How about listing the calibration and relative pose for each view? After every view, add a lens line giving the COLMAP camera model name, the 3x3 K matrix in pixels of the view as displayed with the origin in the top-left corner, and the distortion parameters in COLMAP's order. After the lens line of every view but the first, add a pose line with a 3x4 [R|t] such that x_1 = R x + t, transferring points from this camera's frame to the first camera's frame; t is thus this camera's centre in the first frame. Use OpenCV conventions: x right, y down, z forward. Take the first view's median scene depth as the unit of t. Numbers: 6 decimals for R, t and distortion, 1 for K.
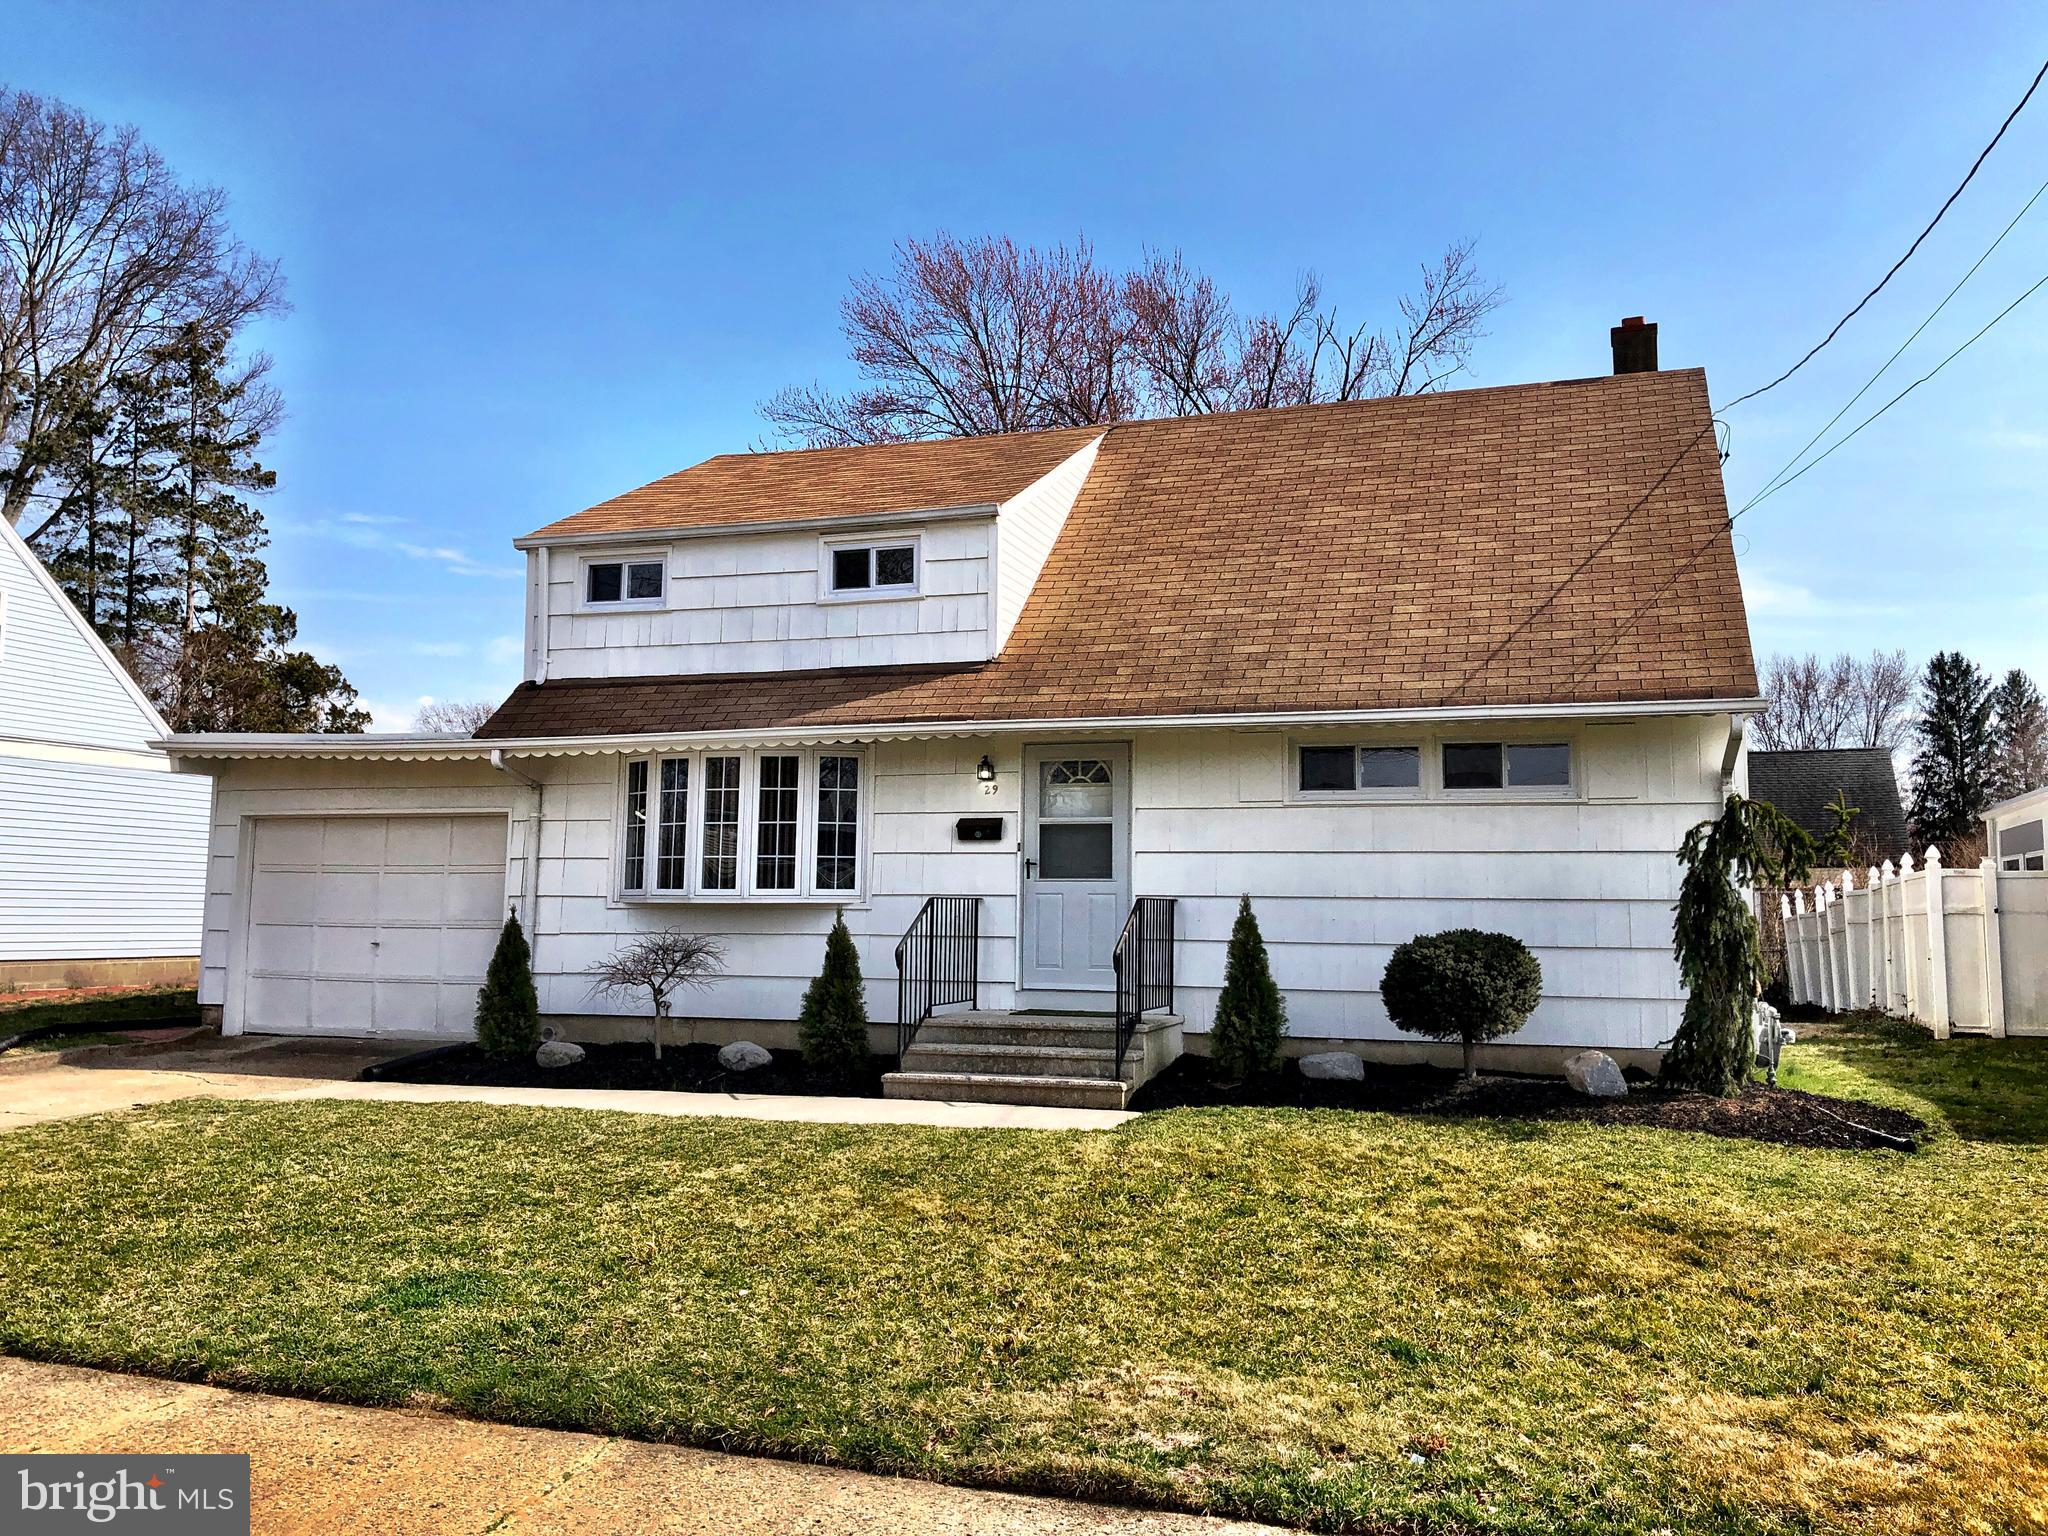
lens RADIAL K [[1657.8, 0, 1031.9], [0, 1657.8, 755.2], [0, 0, 1]] dist [0.030774, -0.027528]
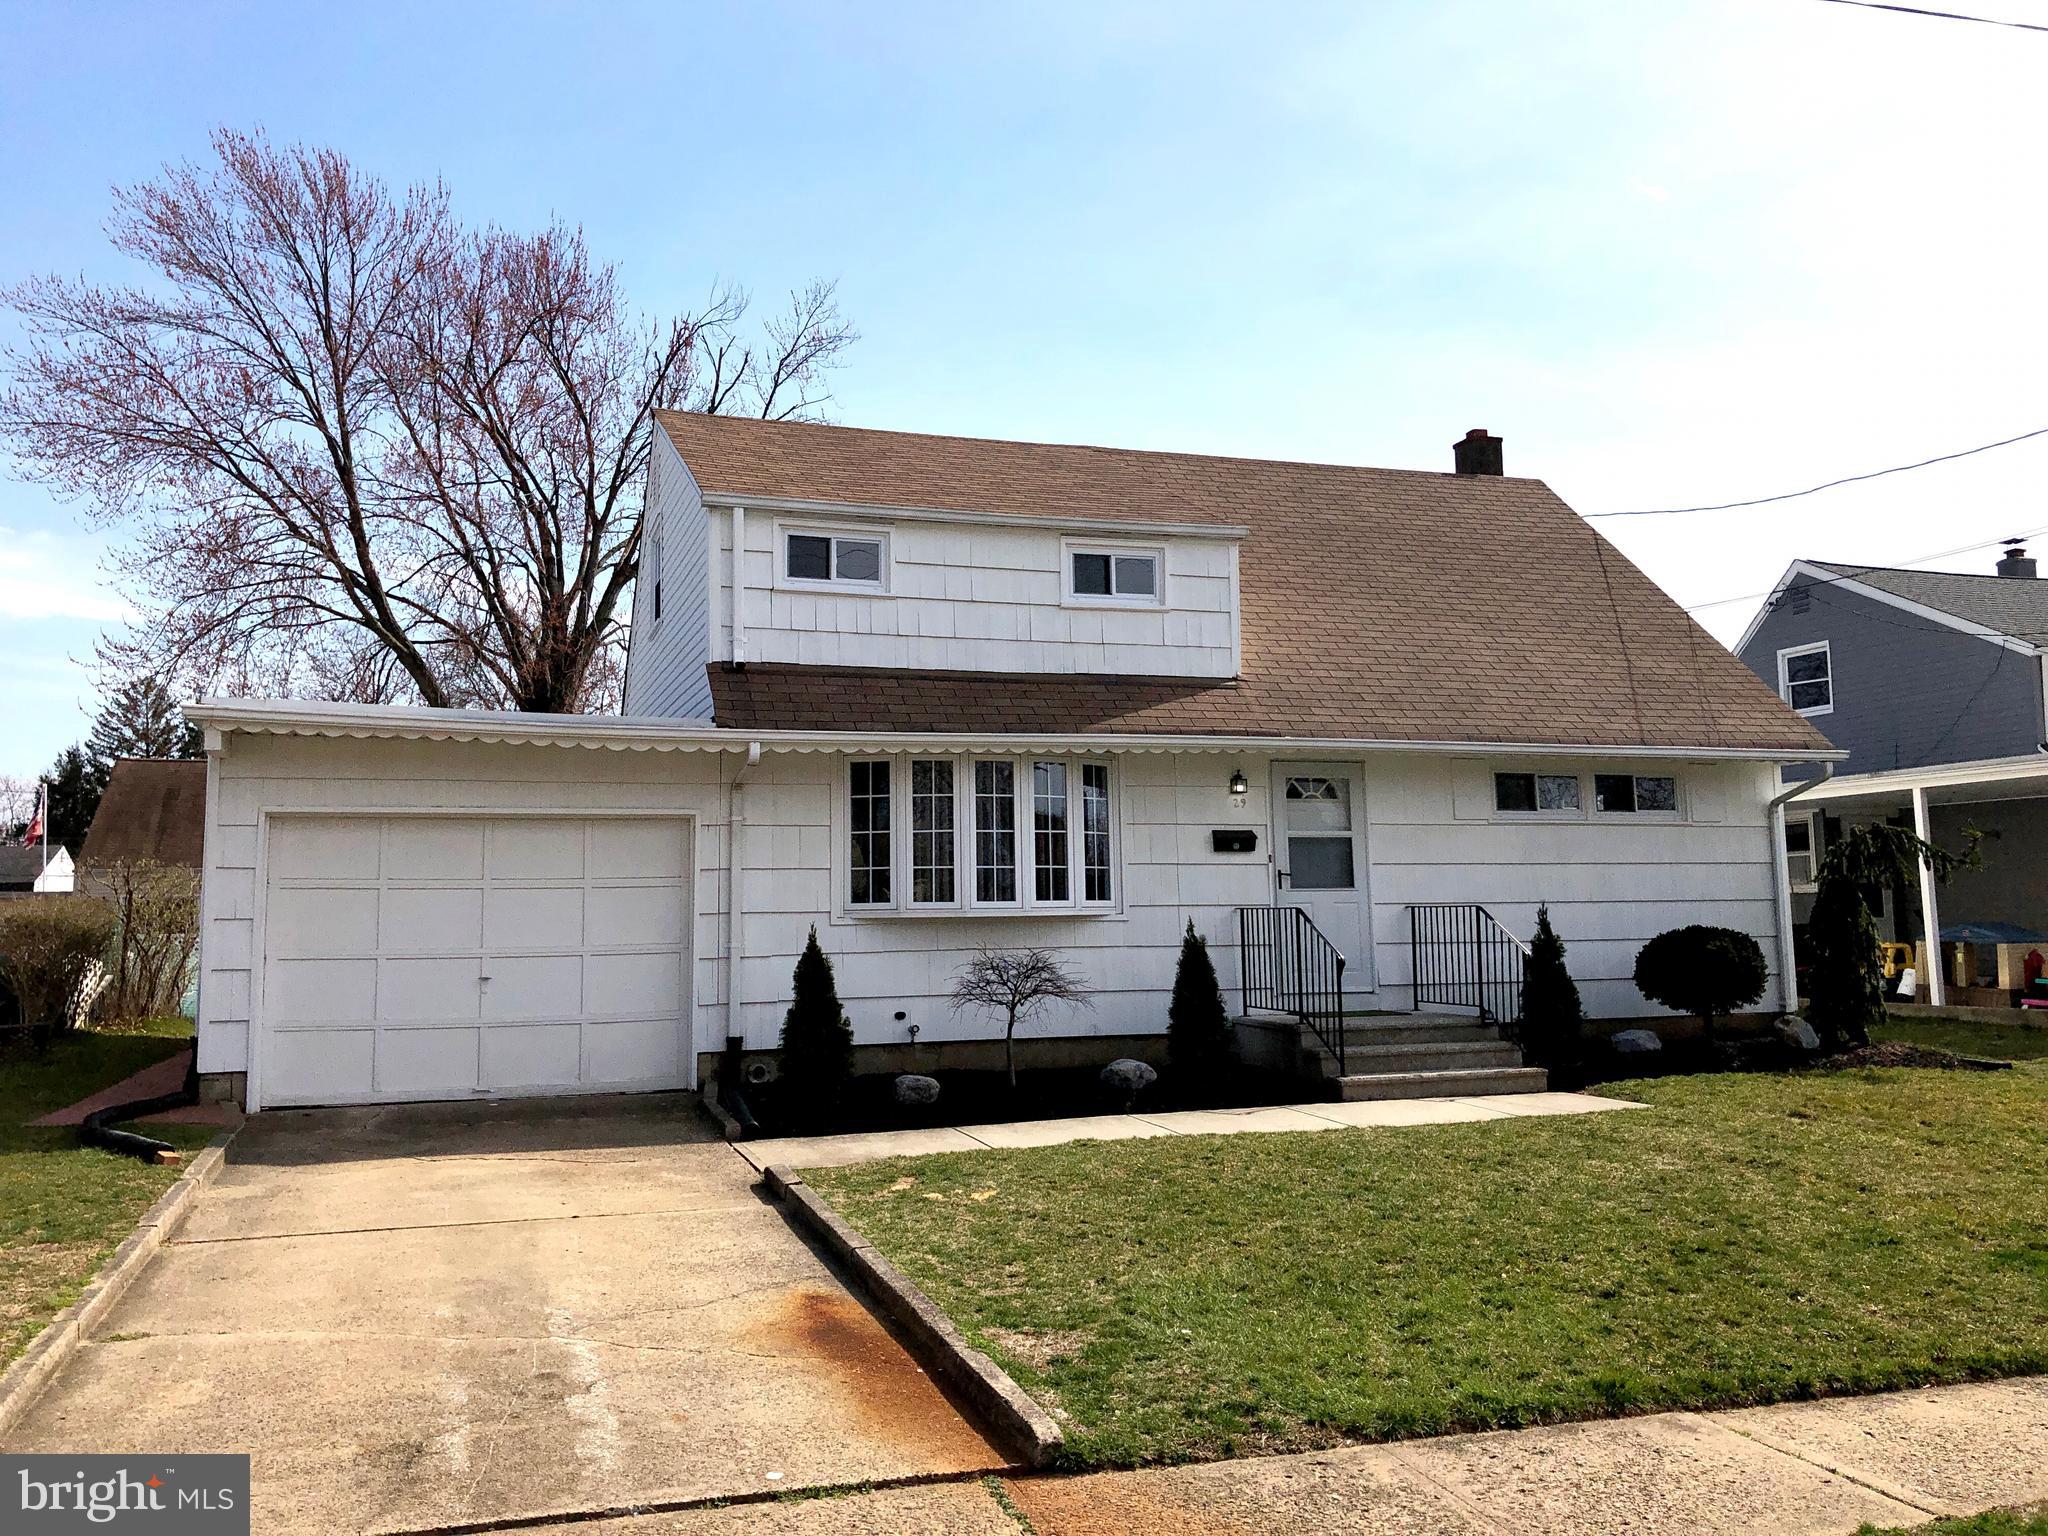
lens RADIAL K [[1657.8, 0, 1028.6], [0, 1657.8, 768.9], [0, 0, 1]] dist [0.030774, -0.027528]
pose [[0.810123, 0.034111, 0.585267, -0.721481], [-0.035250, 0.999334, -0.009451, 0.013758], [-0.585199, -0.012974, 0.810786, 0.231374]]
